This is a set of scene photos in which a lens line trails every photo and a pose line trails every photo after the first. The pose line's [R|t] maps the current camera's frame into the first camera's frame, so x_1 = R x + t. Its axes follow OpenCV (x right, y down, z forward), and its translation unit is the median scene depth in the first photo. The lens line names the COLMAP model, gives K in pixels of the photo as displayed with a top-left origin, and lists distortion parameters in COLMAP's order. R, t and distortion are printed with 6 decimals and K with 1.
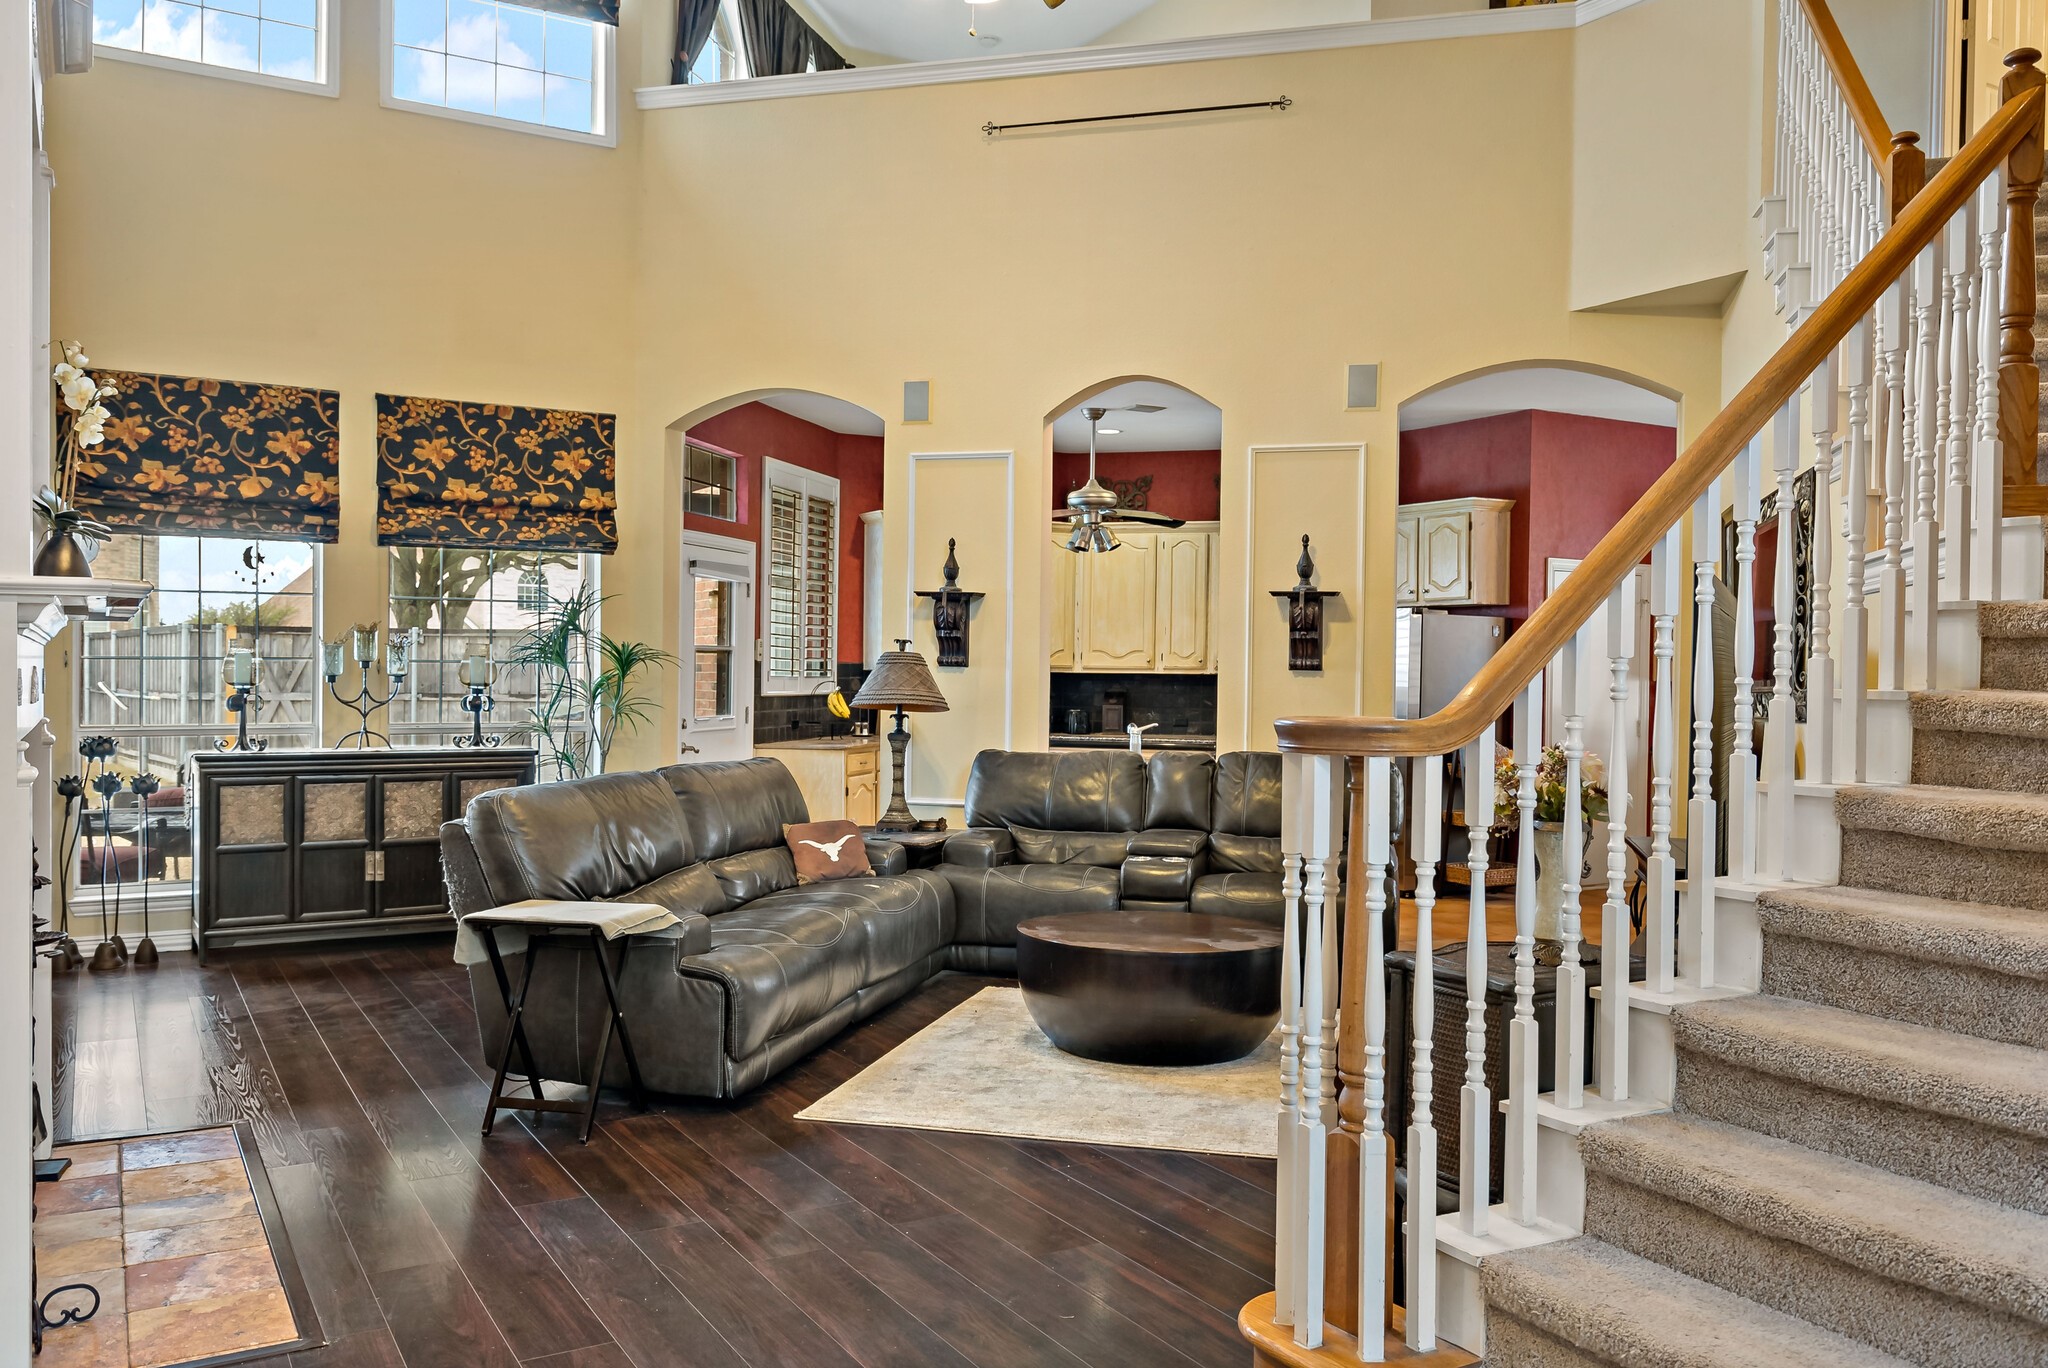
lens RADIAL K [[1610.2, 0, 1043.8], [0, 1610.2, 677.5], [0, 0, 1]] dist [0.006235, 0.003028]
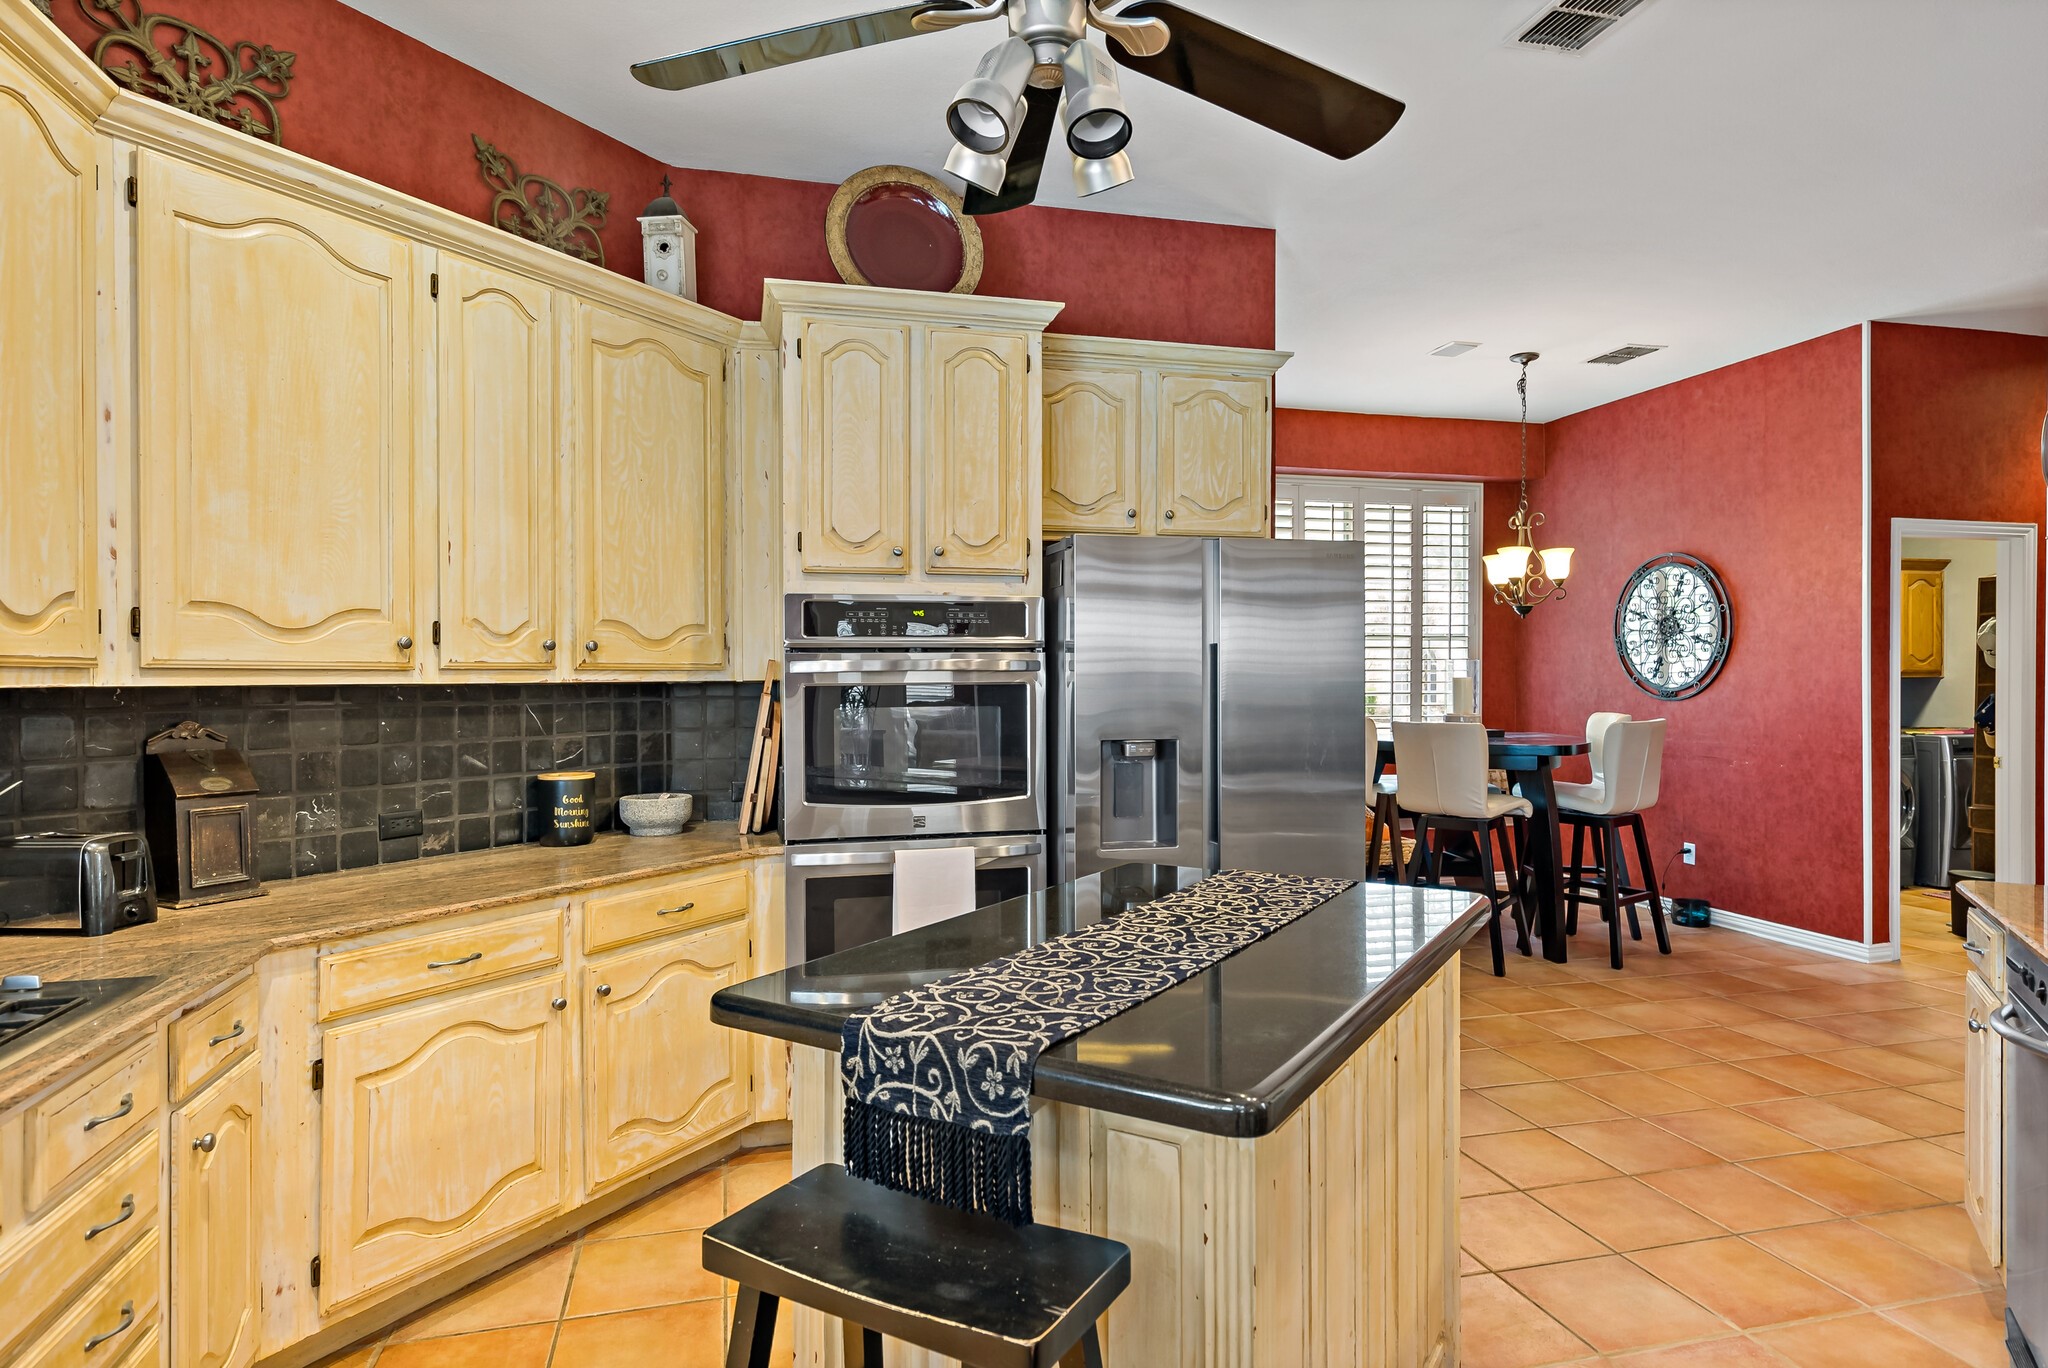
lens RADIAL K [[1140.8, 0, 1024.0], [0, 1140.8, 684.0], [0, 0, 1]] dist [0.004672, 0.001859]
pose [[0.283802, -0.019684, 0.958681, -0.178596], [0.008398, 0.999802, 0.018042, -0.008680], [-0.958846, 0.002931, 0.283911, 1.299634]]
